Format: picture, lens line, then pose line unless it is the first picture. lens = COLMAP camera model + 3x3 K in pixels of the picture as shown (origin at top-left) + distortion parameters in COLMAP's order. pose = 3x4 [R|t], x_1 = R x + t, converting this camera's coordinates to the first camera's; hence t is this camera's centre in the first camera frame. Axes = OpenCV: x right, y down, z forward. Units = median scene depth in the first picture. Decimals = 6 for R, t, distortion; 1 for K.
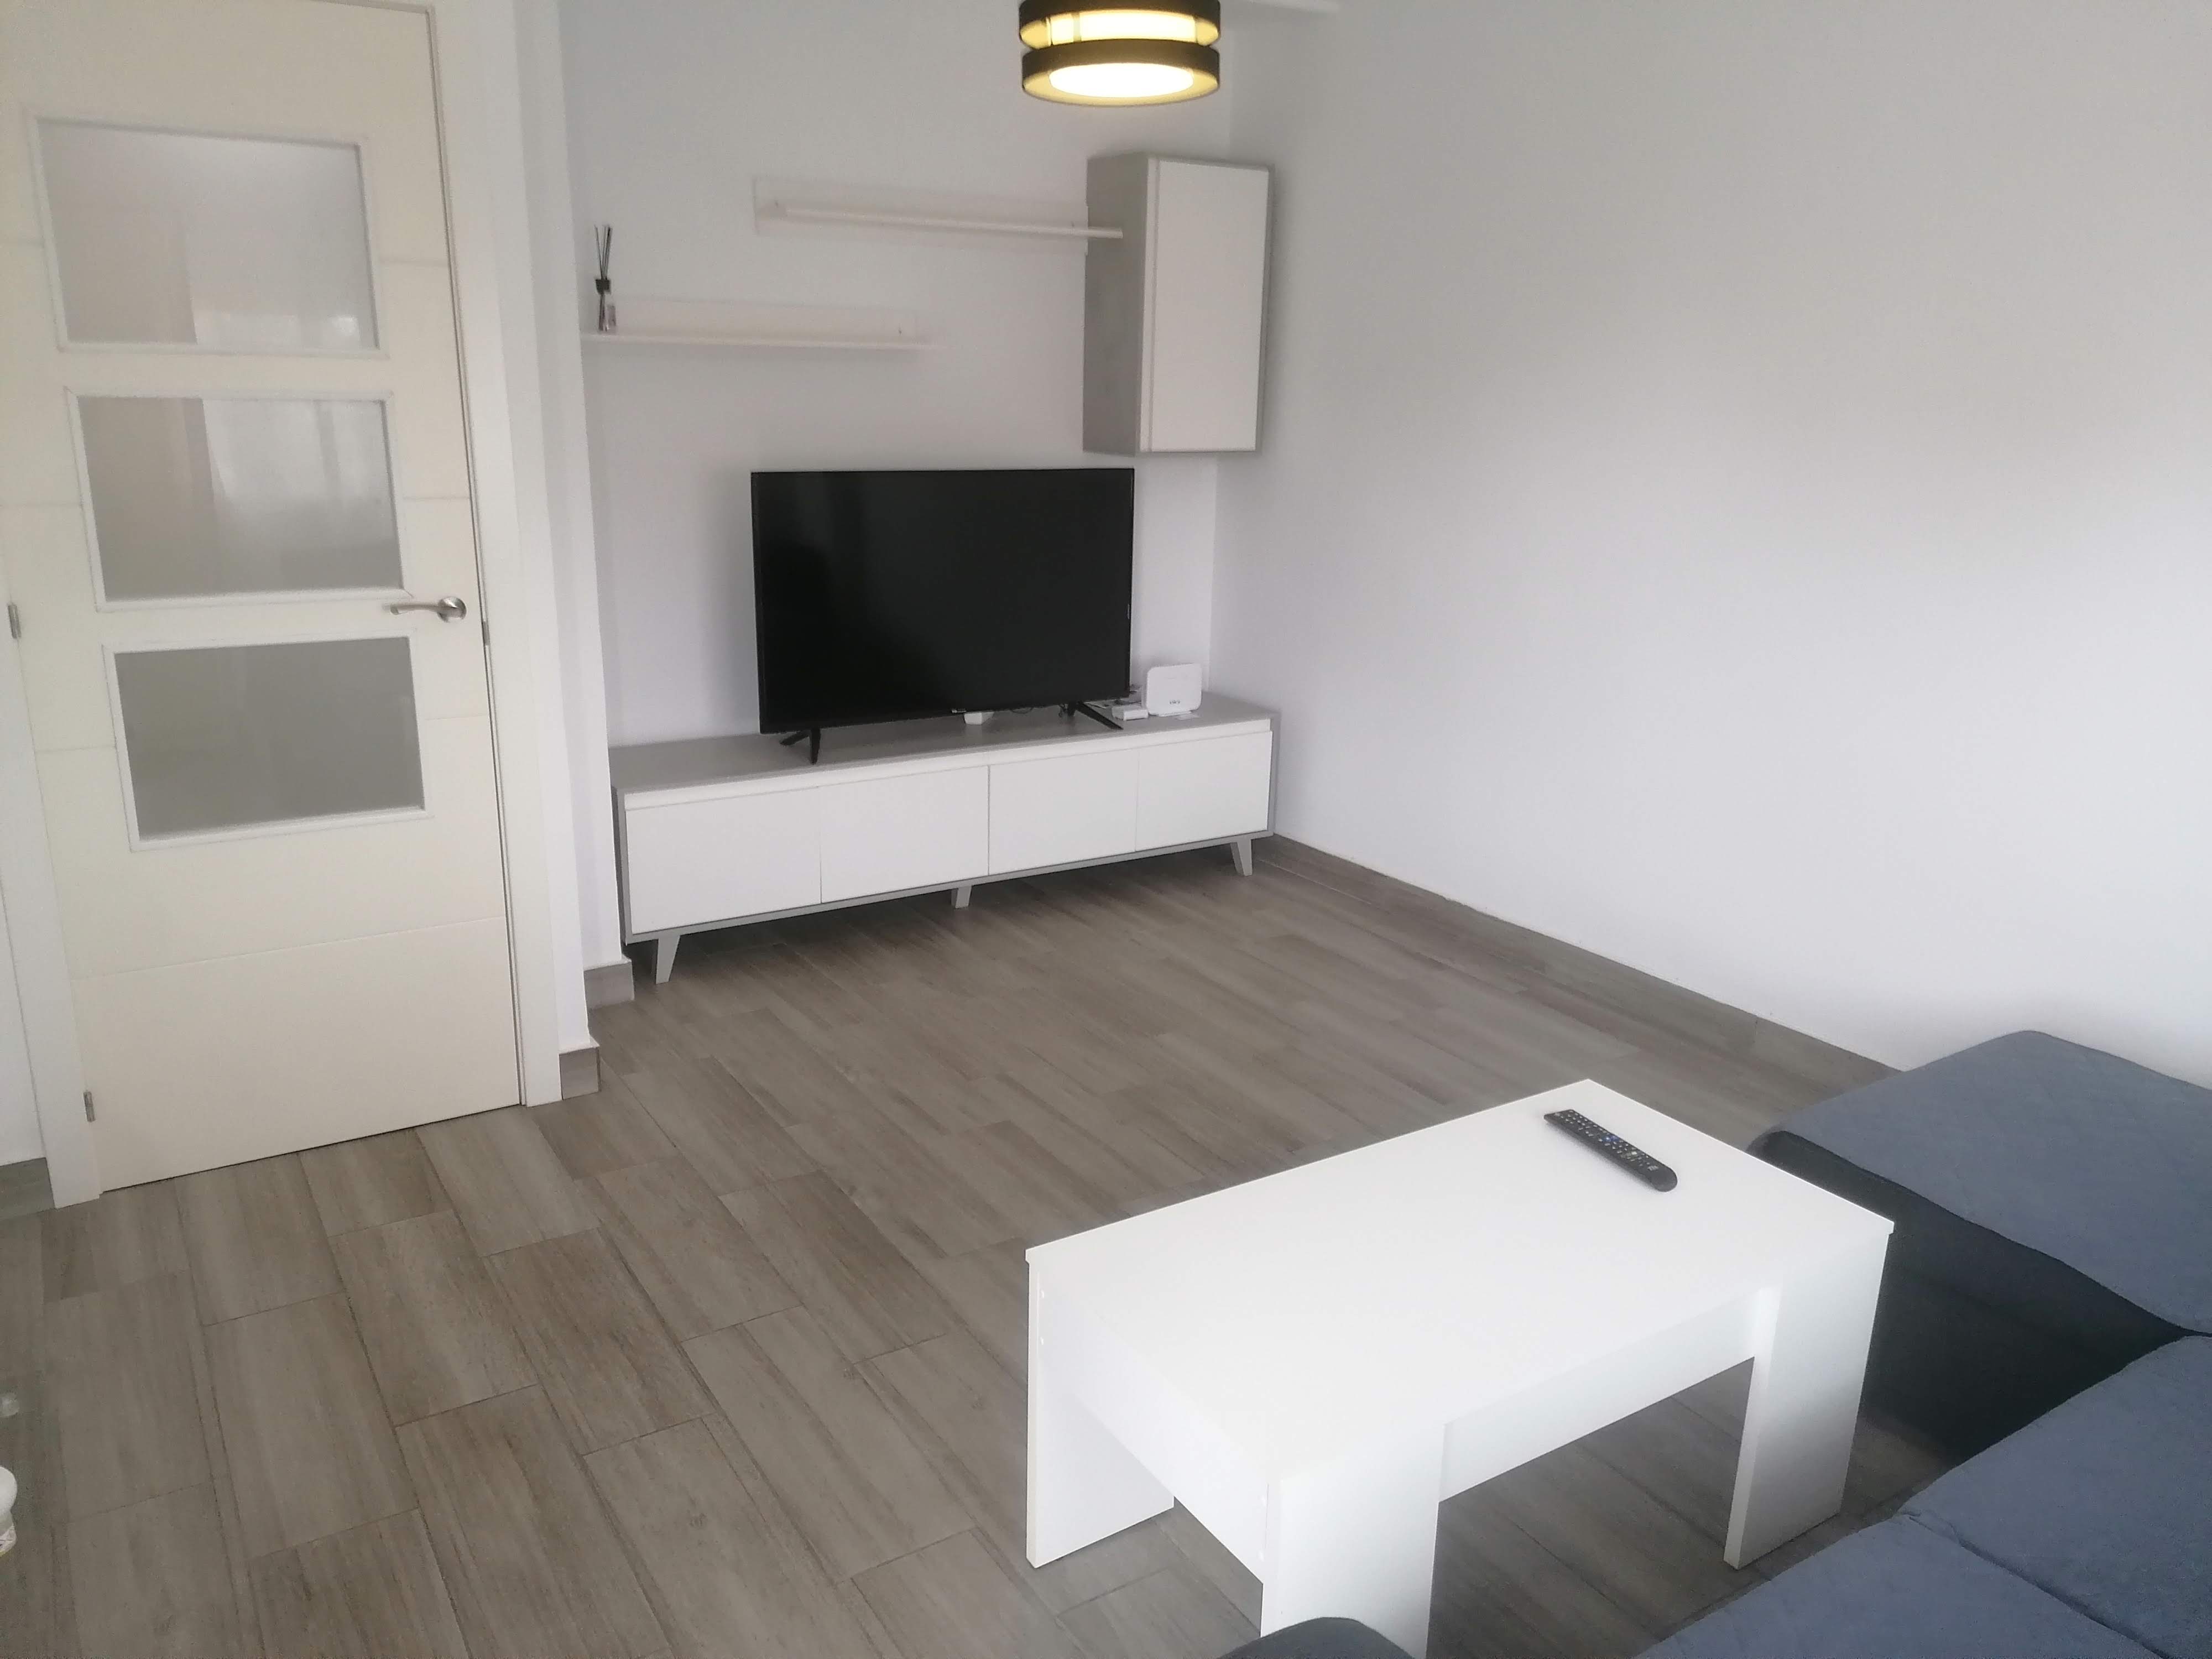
lens RADIAL K [[1645.3, 0, 1117.5], [0, 1645.3, 831.0], [0, 0, 1]] dist [0.111995, -0.136669]
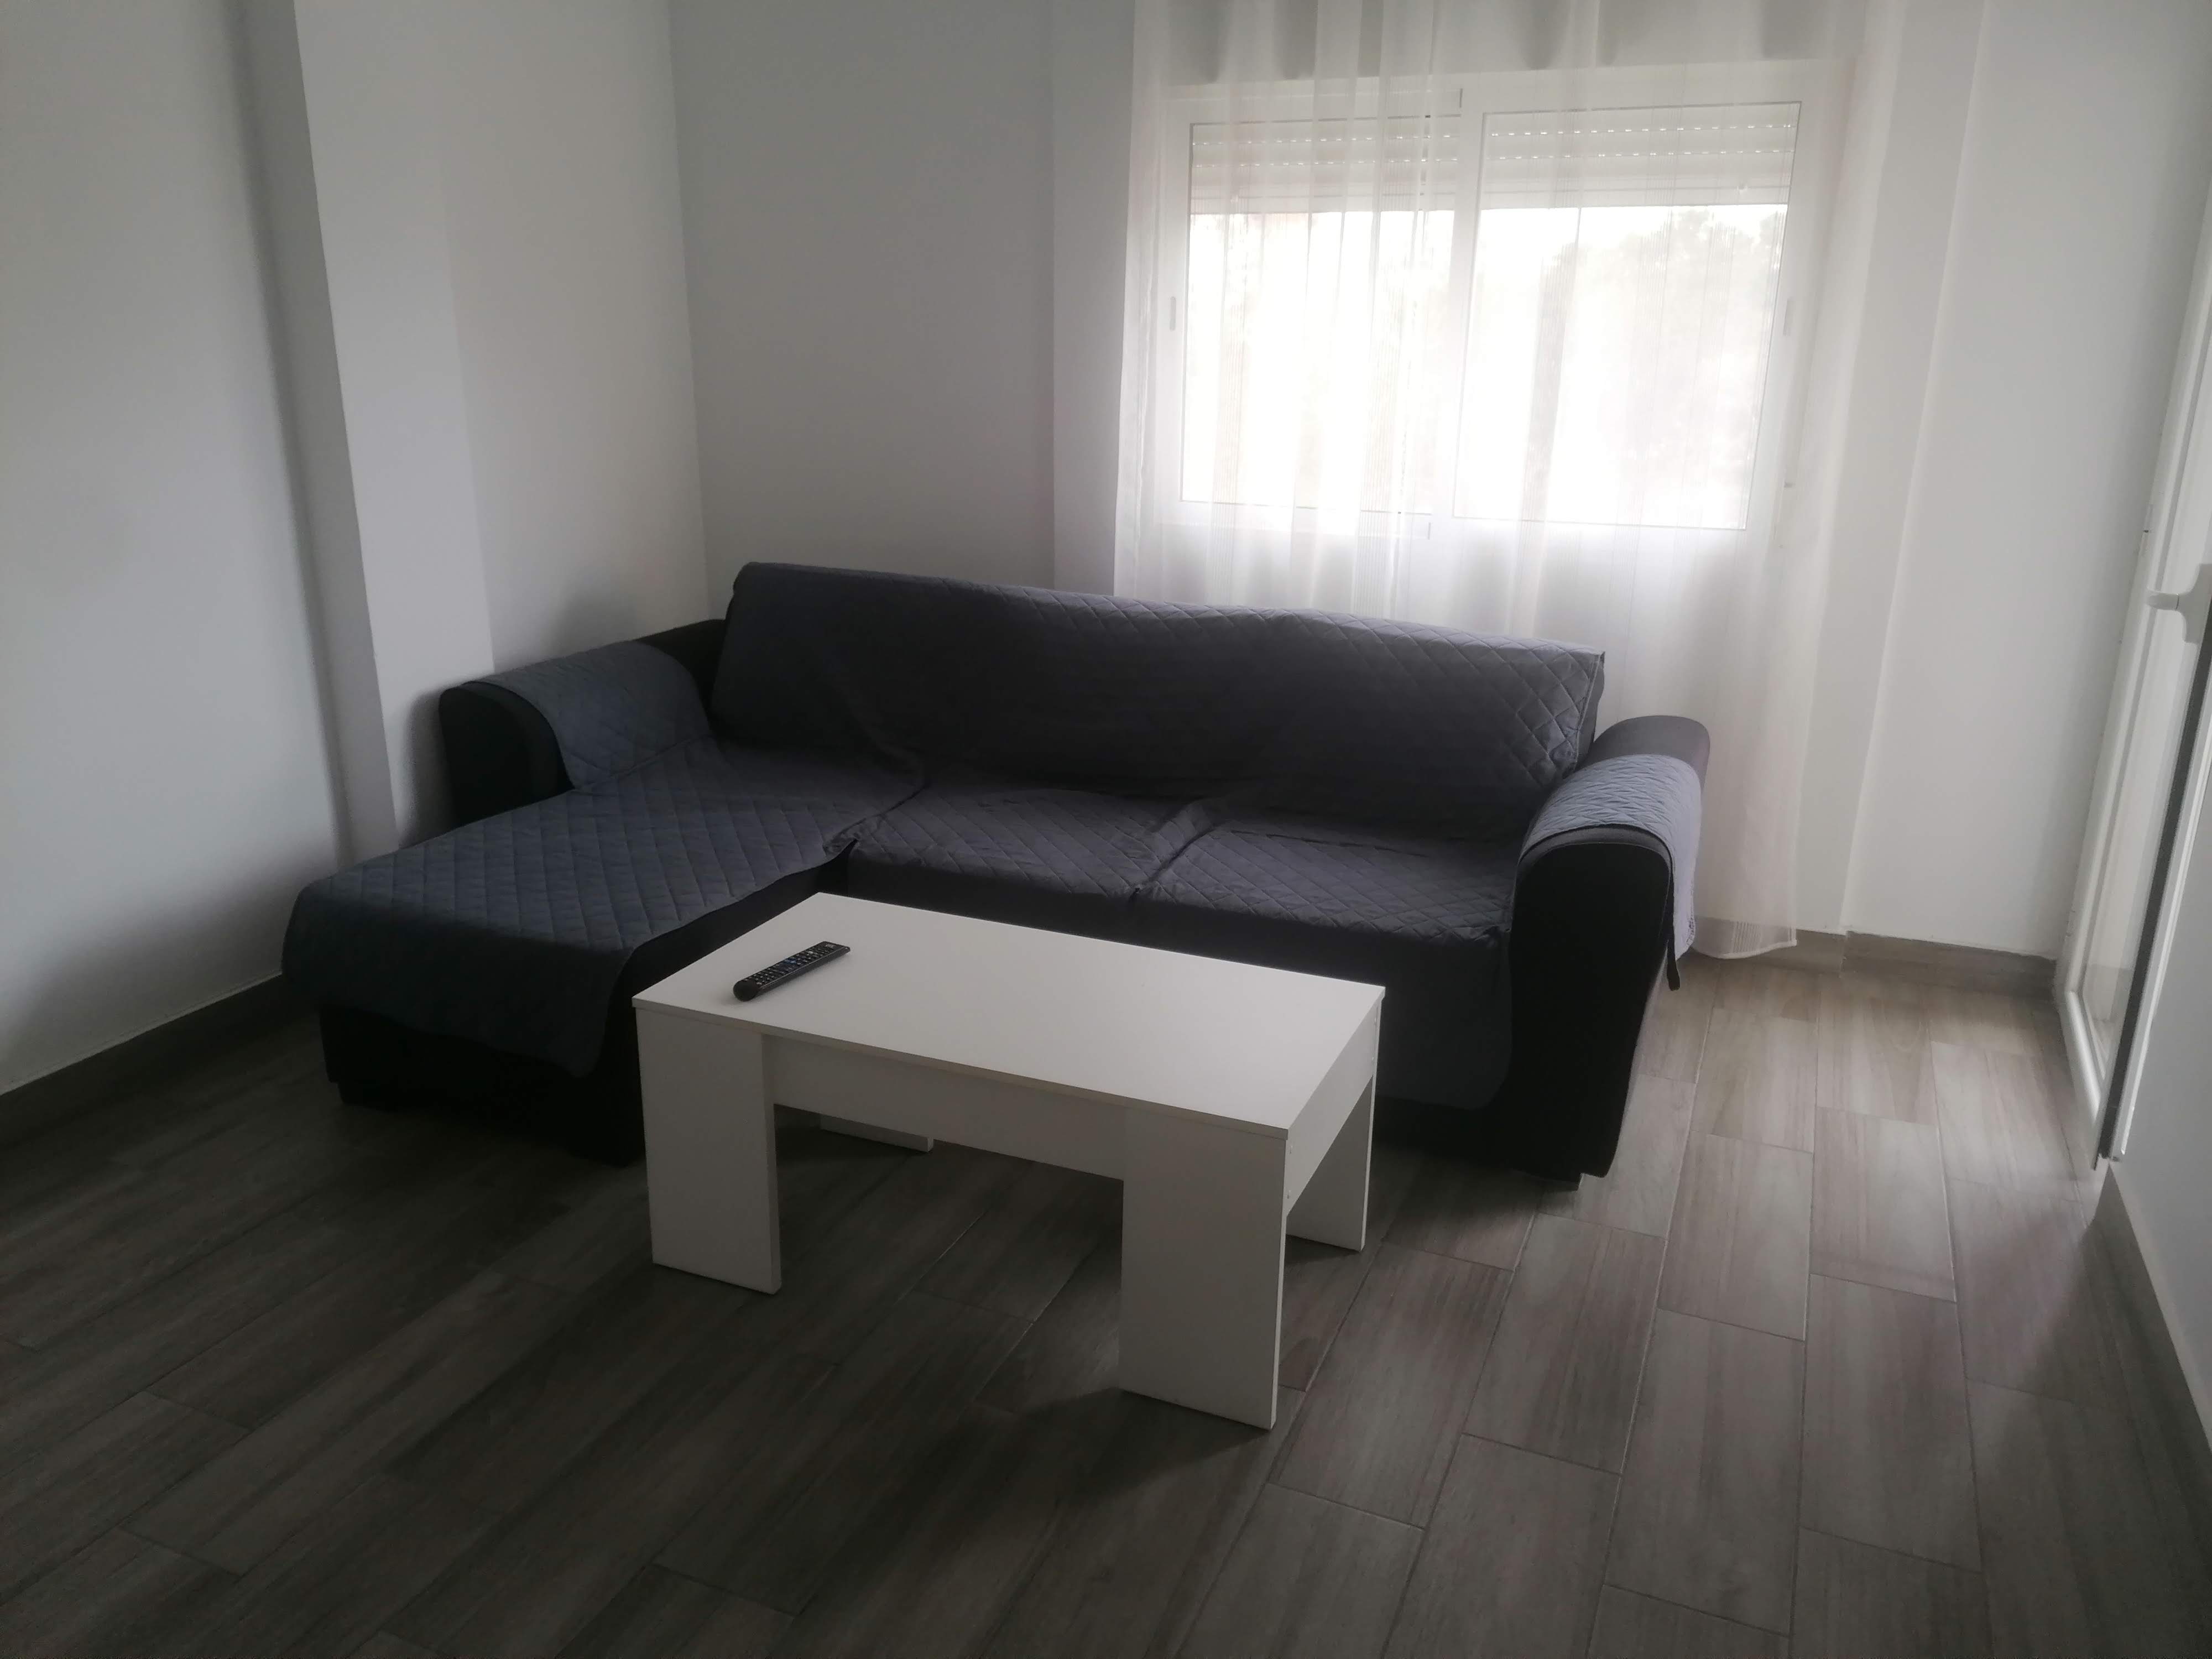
lens RADIAL K [[1645.3, 0, 1117.5], [0, 1645.3, 831.0], [0, 0, 1]] dist [0.111995, -0.136669]
pose [[-0.566075, -0.272924, 0.777863, -0.371227], [0.199922, 0.869982, 0.450735, -0.193398], [-0.799744, 0.410662, -0.437912, 0.733374]]
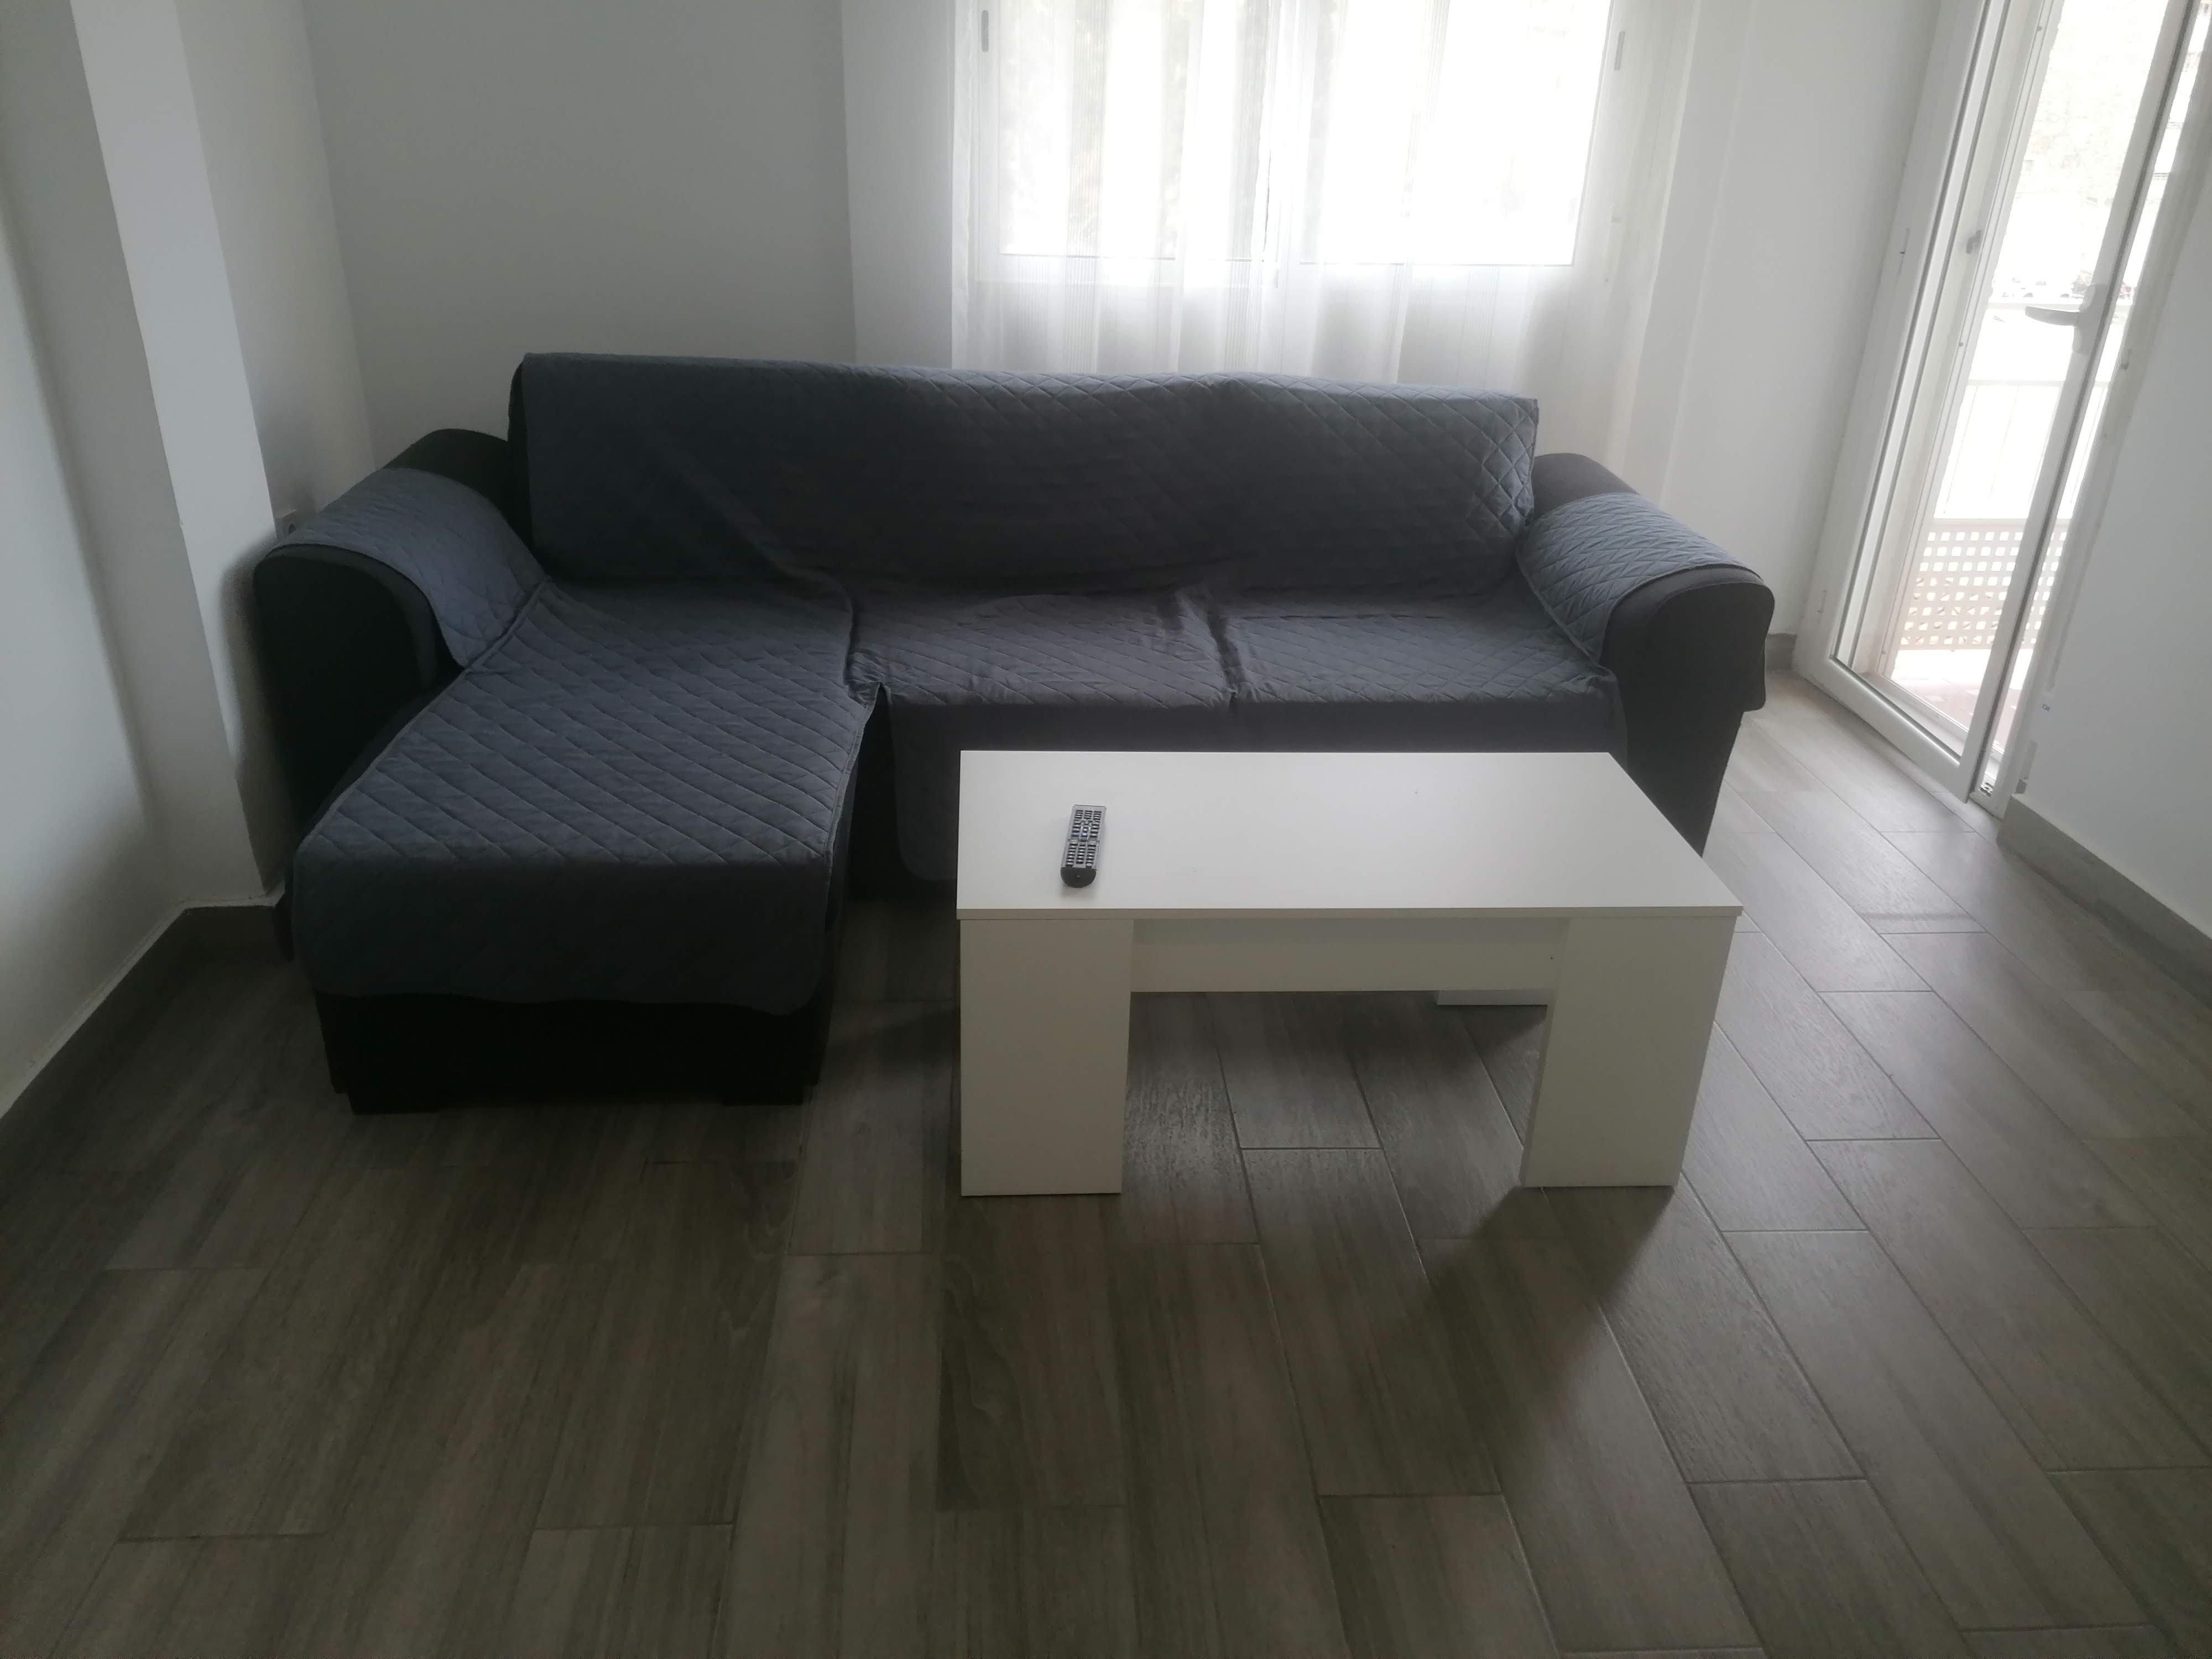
lens RADIAL K [[1645.3, 0, 1117.5], [0, 1645.3, 831.0], [0, 0, 1]] dist [0.111995, -0.136669]
pose [[-0.877163, -0.249478, 0.410300, -0.063543], [0.082213, 0.763810, 0.640184, -0.243149], [-0.473103, 0.595278, -0.649475, 0.927117]]
